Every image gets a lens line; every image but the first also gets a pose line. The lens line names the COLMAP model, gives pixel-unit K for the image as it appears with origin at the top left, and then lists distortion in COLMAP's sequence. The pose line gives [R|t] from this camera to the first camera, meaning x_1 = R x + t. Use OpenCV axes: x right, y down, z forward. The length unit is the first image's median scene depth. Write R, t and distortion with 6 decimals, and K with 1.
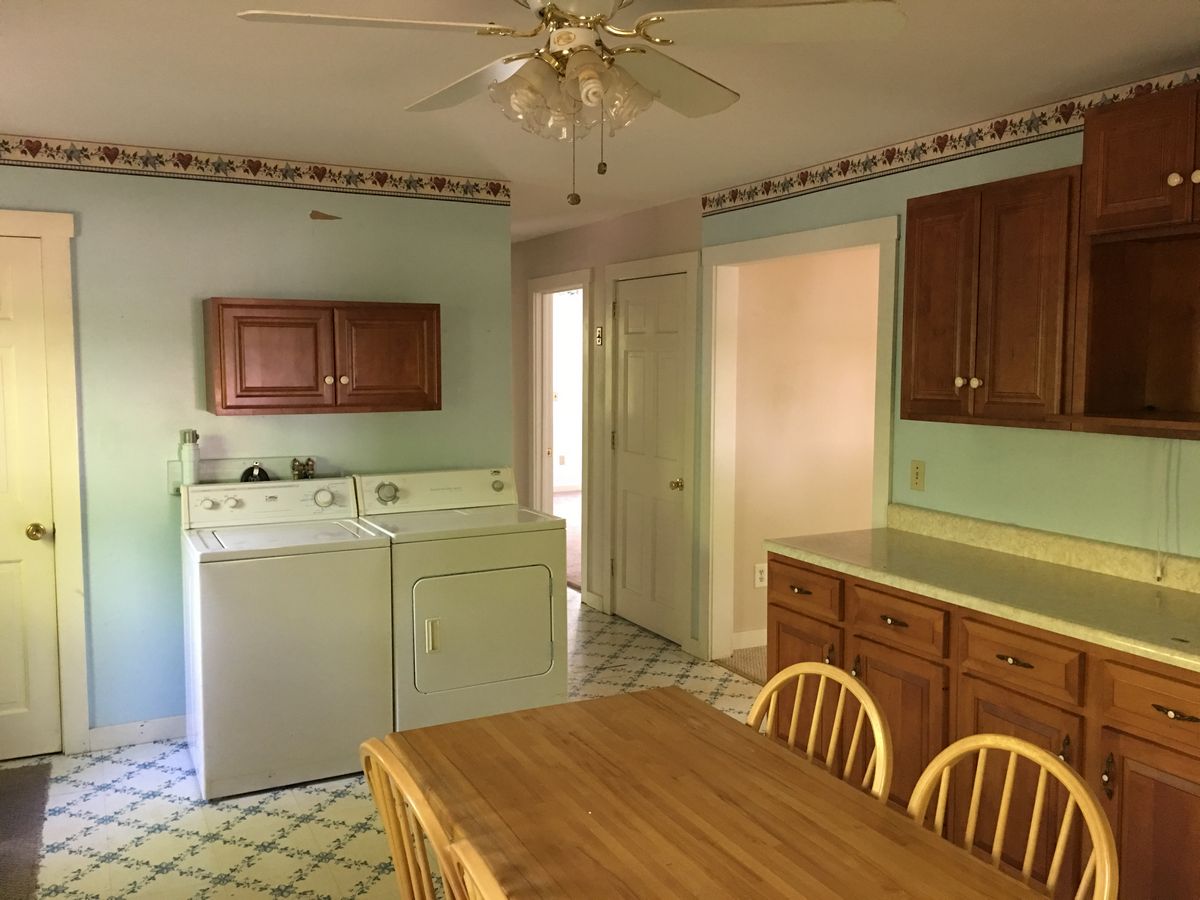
lens RADIAL K [[1034.8, 0, 599.4], [0, 1034.8, 444.3], [0, 0, 1]] dist [0.107476, -0.130447]
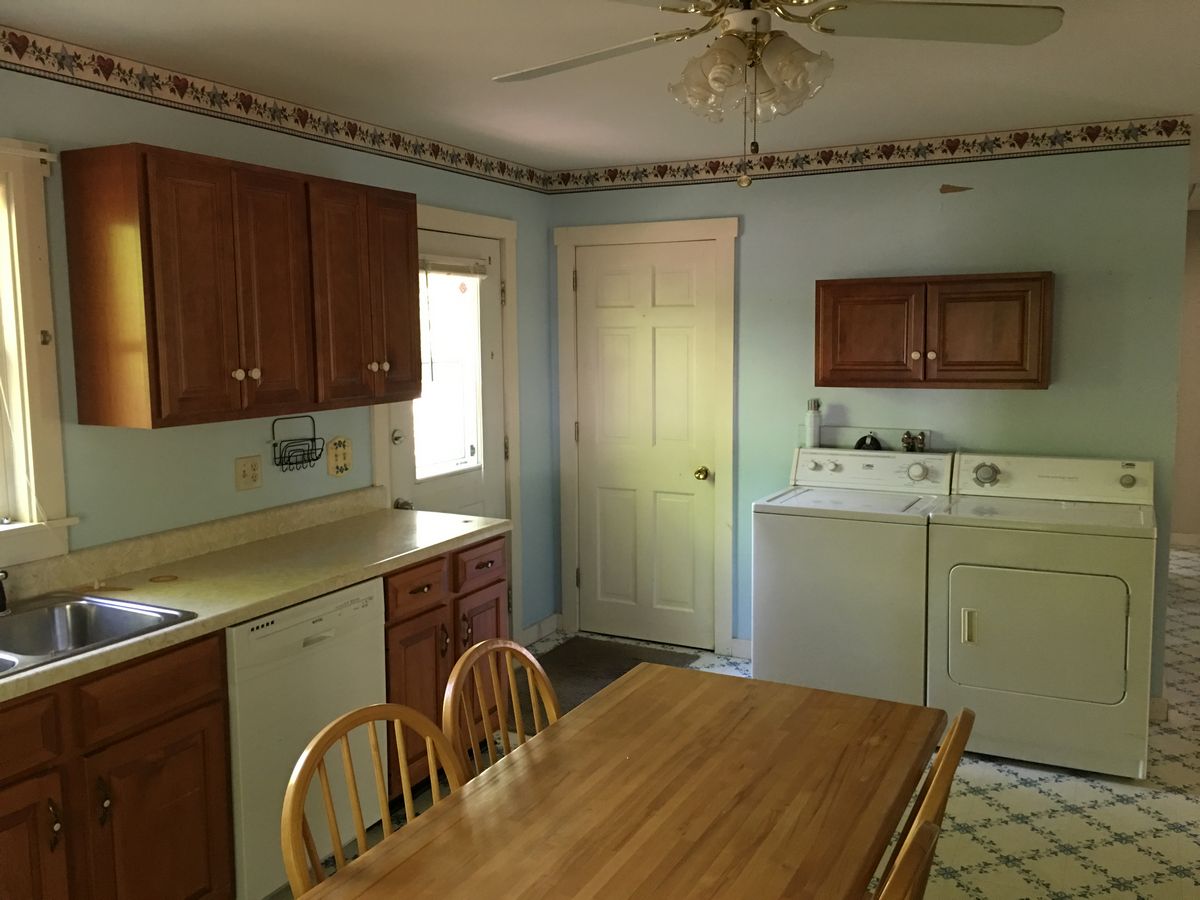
lens RADIAL K [[1034.8, 0, 599.4], [0, 1034.8, 444.3], [0, 0, 1]] dist [0.107476, -0.130447]
pose [[0.592934, 0.081323, -0.801134, 0.376228], [-0.059885, 0.996586, 0.056841, -0.014694], [0.803021, 0.014273, 0.595780, 0.151550]]
